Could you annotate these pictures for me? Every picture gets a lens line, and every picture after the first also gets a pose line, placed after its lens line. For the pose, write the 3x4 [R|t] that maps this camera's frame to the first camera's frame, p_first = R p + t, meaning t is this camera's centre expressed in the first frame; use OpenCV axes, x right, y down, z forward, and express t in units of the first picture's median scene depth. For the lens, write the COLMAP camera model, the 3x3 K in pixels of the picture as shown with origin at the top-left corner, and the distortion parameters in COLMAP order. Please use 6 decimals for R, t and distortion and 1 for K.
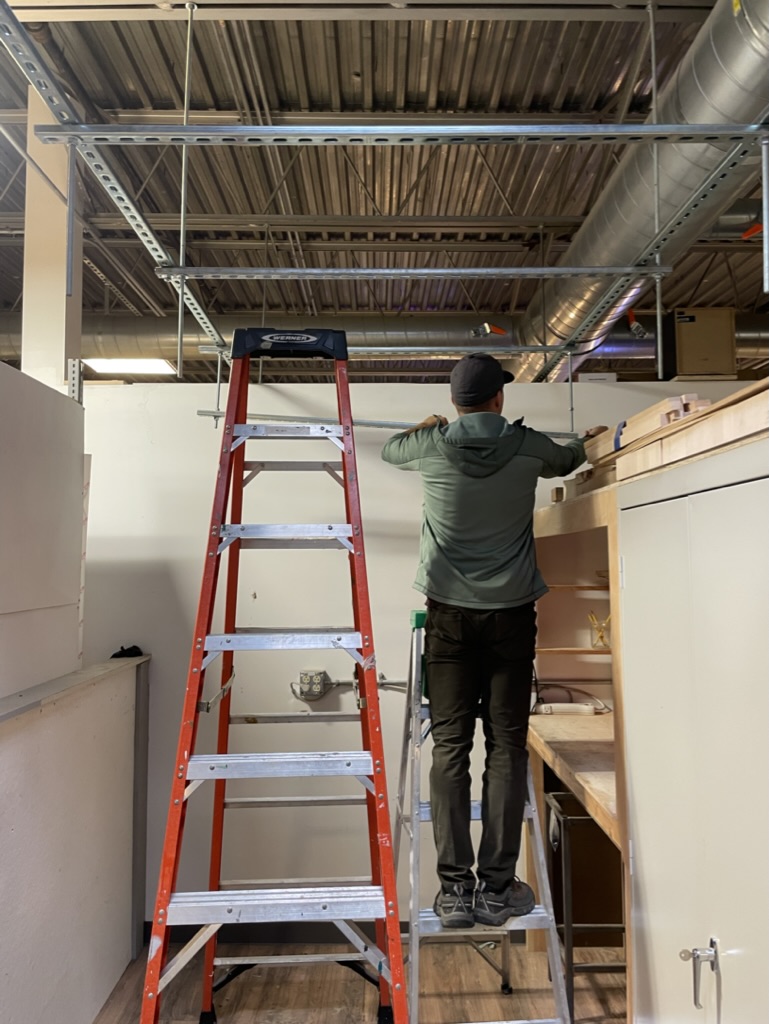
lens RADIAL K [[765.8, 0, 382.8], [0, 765.8, 500.0], [0, 0, 1]] dist [0.083097, -0.116438]
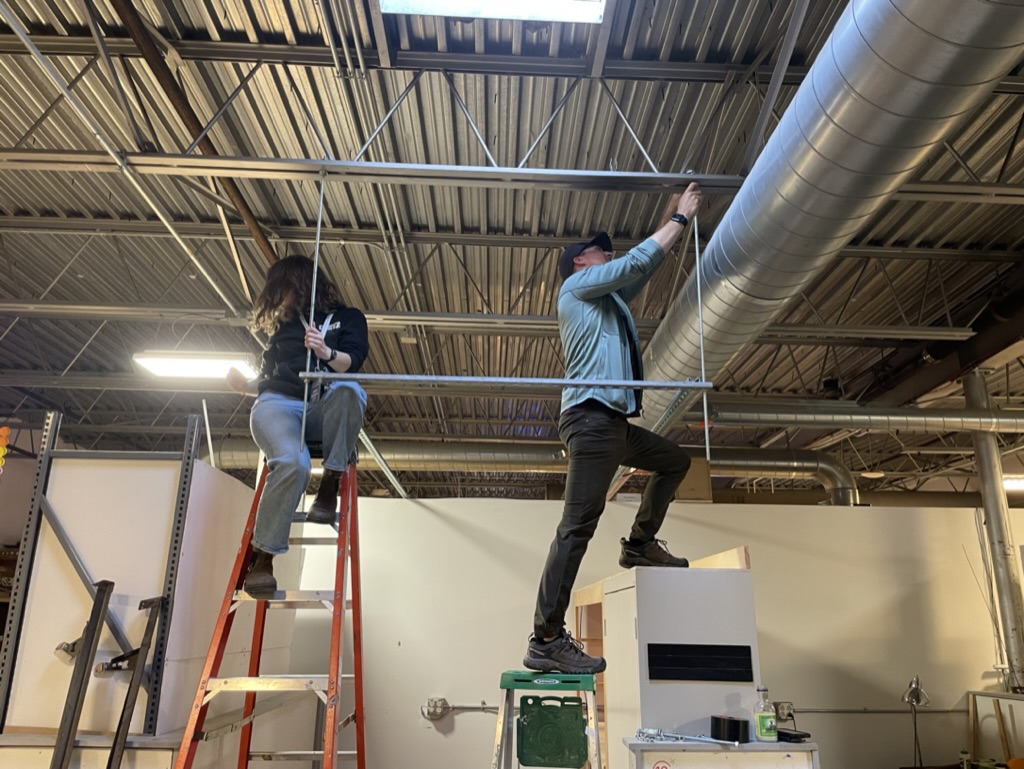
lens RADIAL K [[783.7, 0, 512.2], [0, 783.7, 388.6], [0, 0, 1]] dist [0.072537, -0.114137]
pose [[0.999683, 0.021597, 0.012953, 0.024466], [-0.018591, 0.979848, -0.198876, -0.069861], [-0.016987, 0.198572, 0.979939, -0.733062]]
